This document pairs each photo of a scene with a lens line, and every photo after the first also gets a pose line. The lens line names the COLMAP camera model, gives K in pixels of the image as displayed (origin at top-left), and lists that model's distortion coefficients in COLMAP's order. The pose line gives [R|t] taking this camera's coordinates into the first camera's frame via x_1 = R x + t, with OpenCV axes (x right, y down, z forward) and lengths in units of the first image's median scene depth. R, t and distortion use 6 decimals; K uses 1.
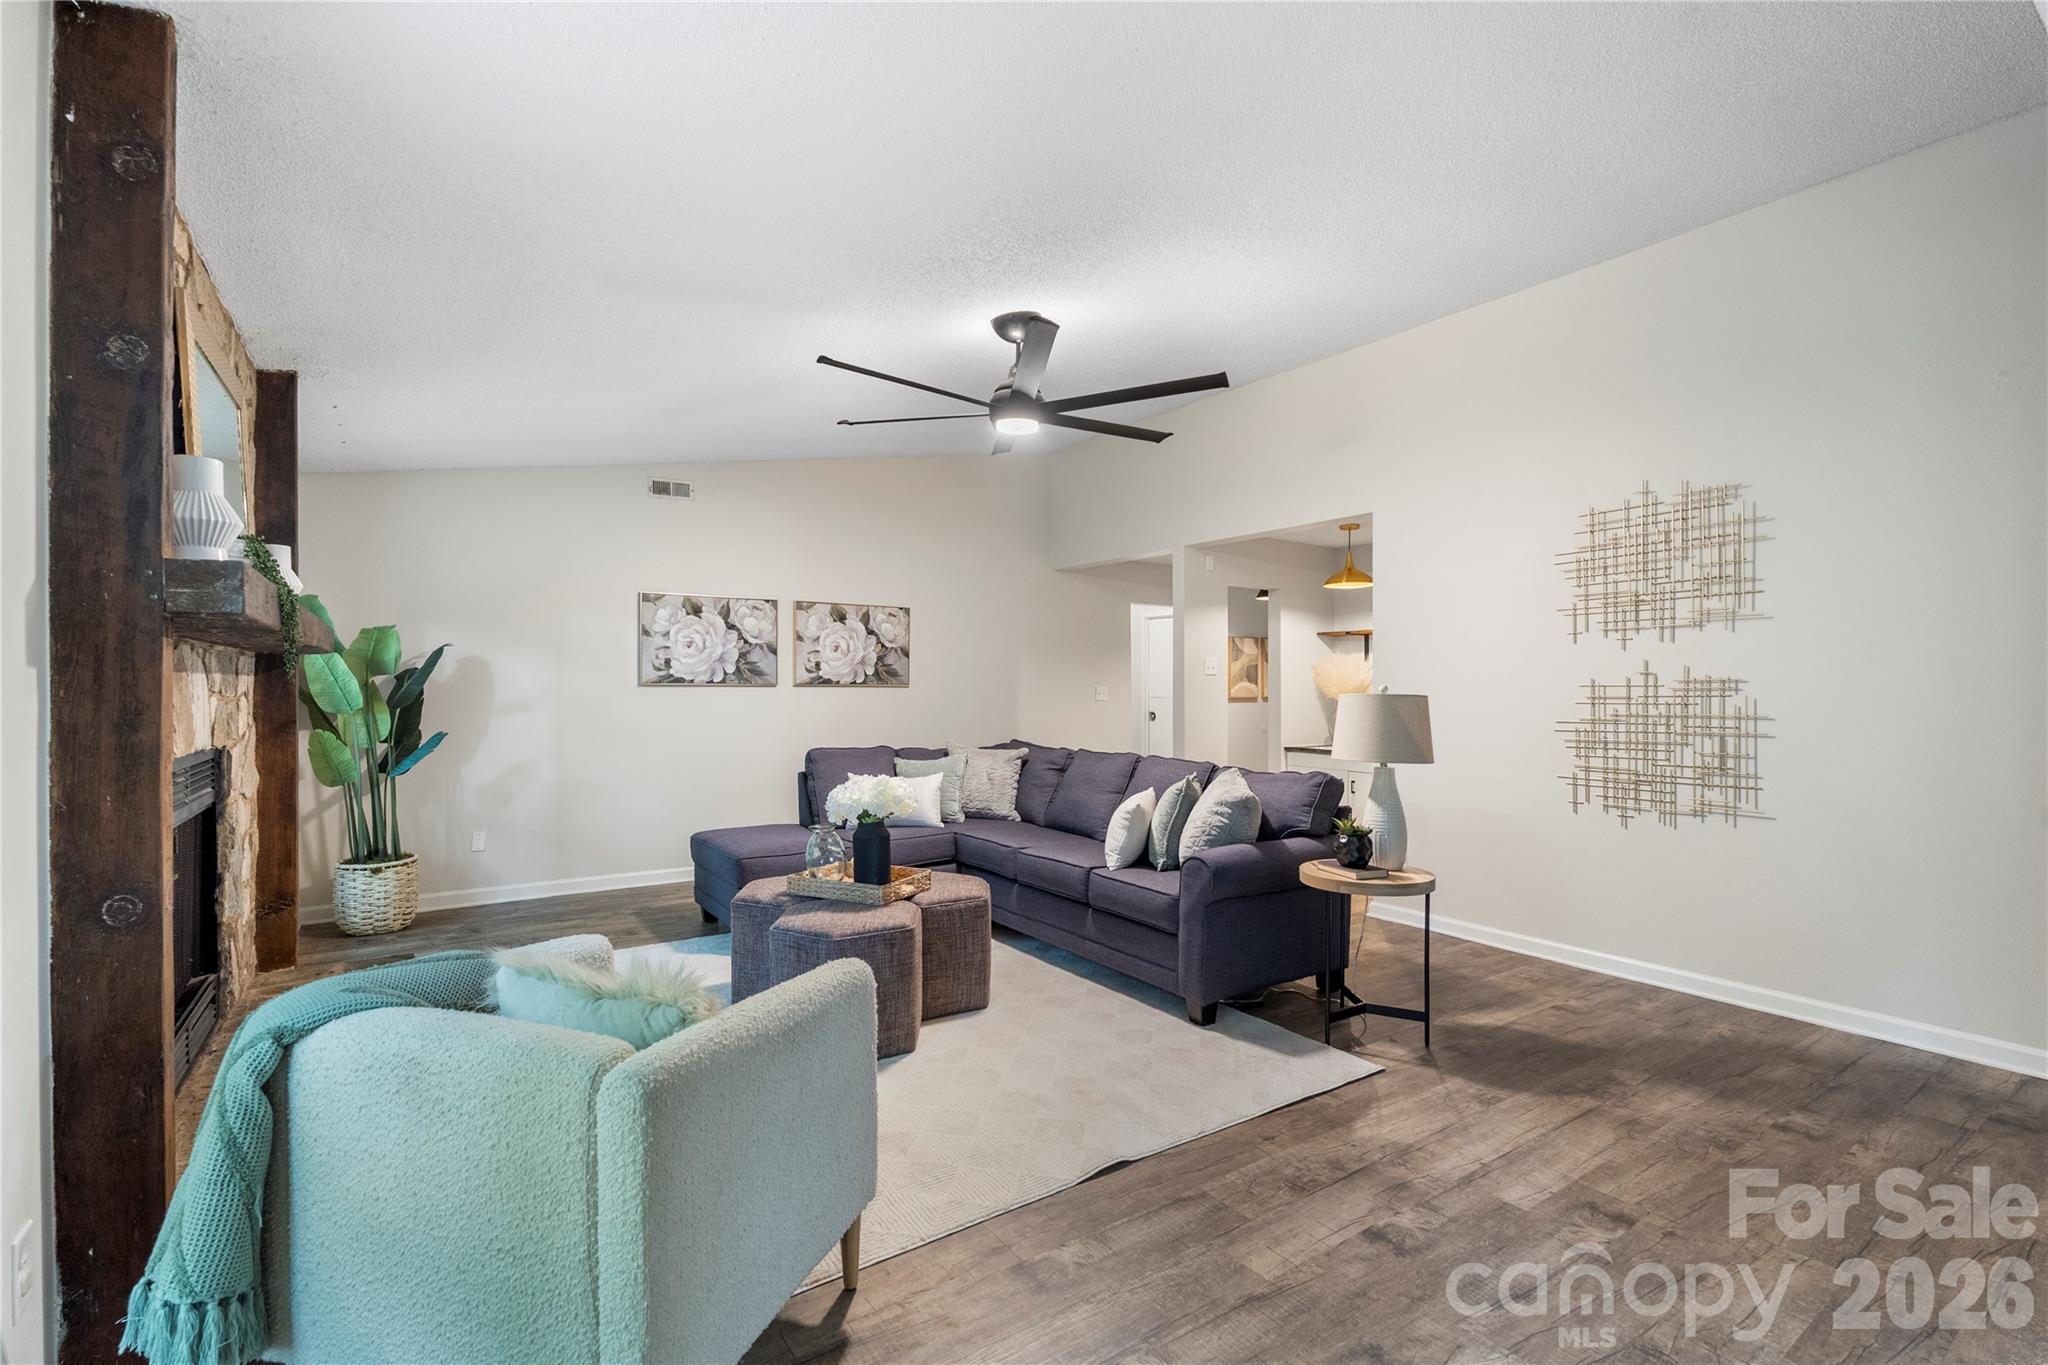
lens RADIAL K [[907.1, 0, 1030.1], [0, 907.1, 688.4], [0, 0, 1]] dist [-0.007566, 0.002332]
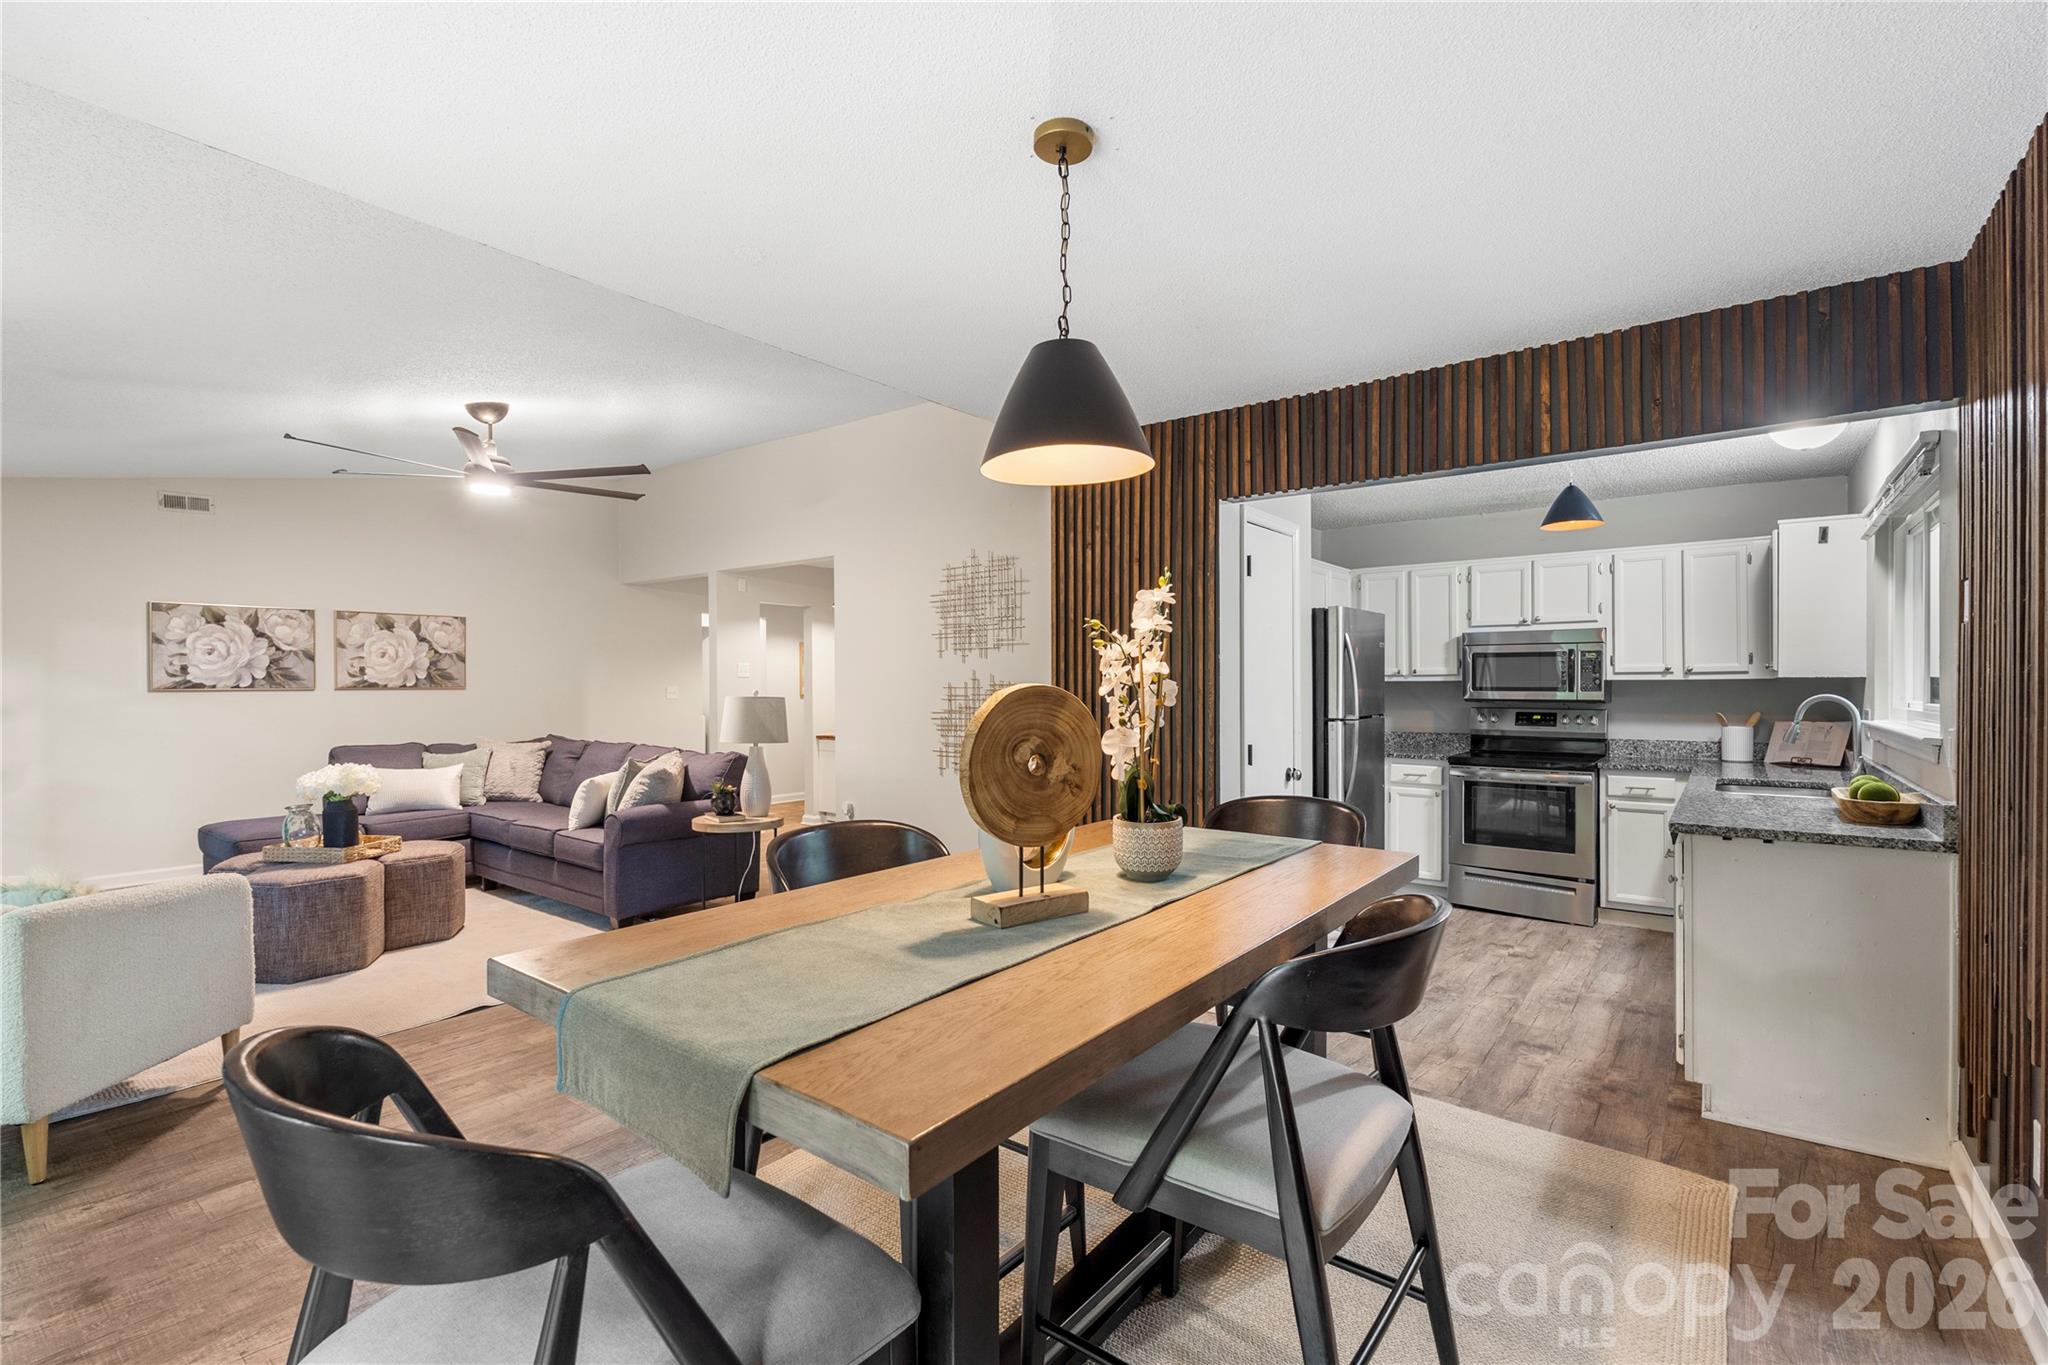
lens RADIAL K [[907.1, 0, 1035.1], [0, 907.1, 685.4], [0, 0, 1]] dist [-0.007566, 0.002332]
pose [[0.949265, -0.007893, 0.314379, 0.279104], [0.006186, 0.999960, 0.006428, -0.013836], [-0.314417, -0.004157, 0.949276, -0.407491]]
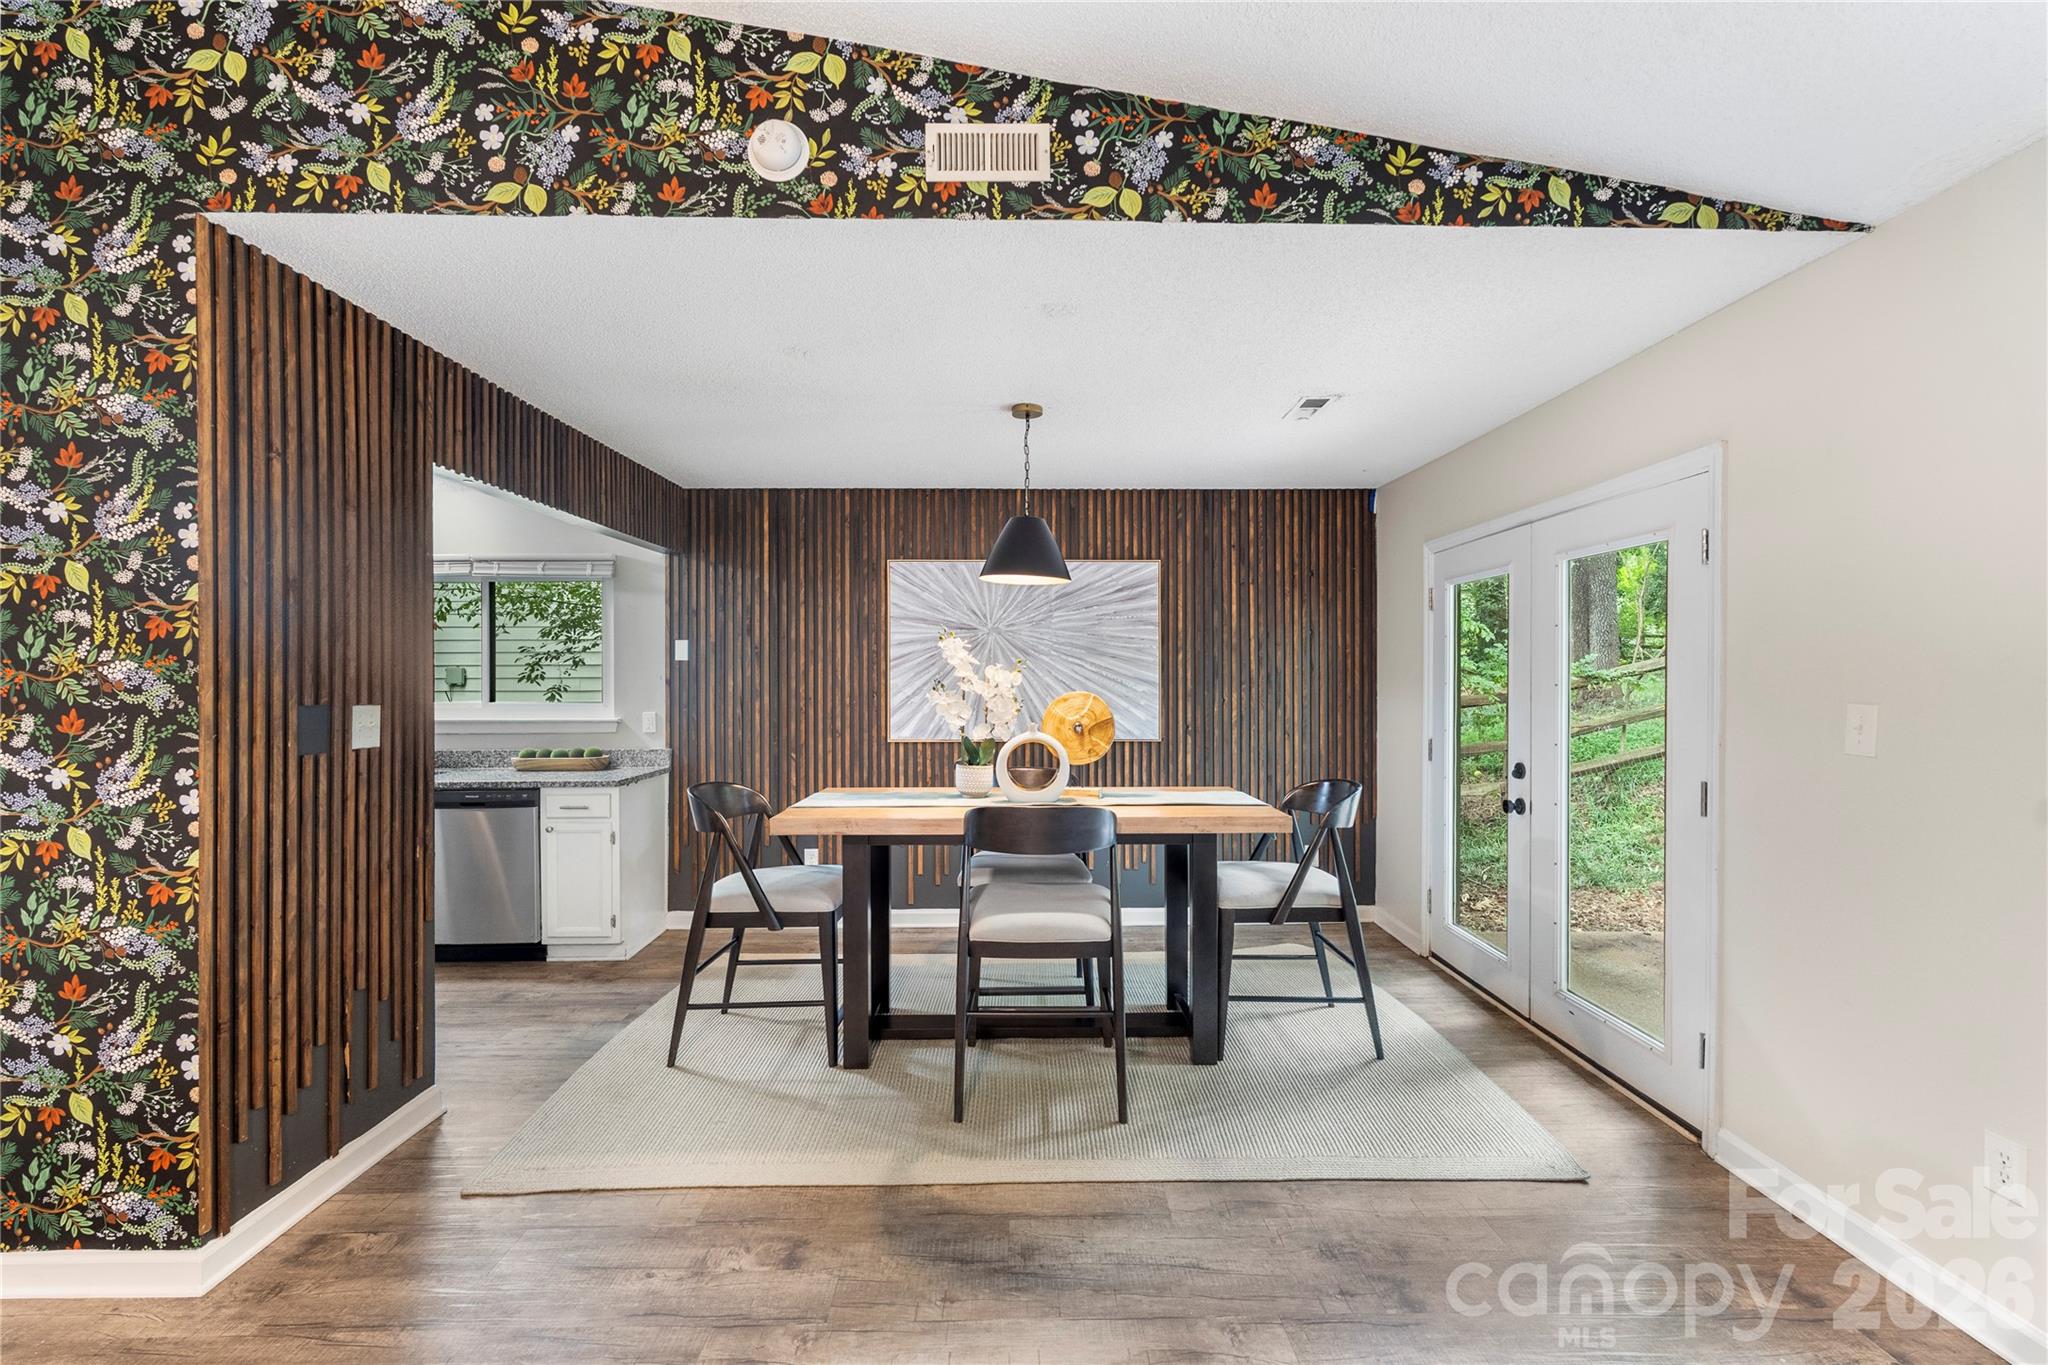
lens RADIAL K [[907.1, 0, 1028.2], [0, 907.1, 680.2], [0, 0, 1]] dist [-0.007566, 0.002332]
pose [[-0.834013, -0.003191, 0.551735, -0.017024], [-0.002583, 0.999995, 0.001879, -0.022519], [-0.551739, 0.000142, -0.834017, 0.633418]]
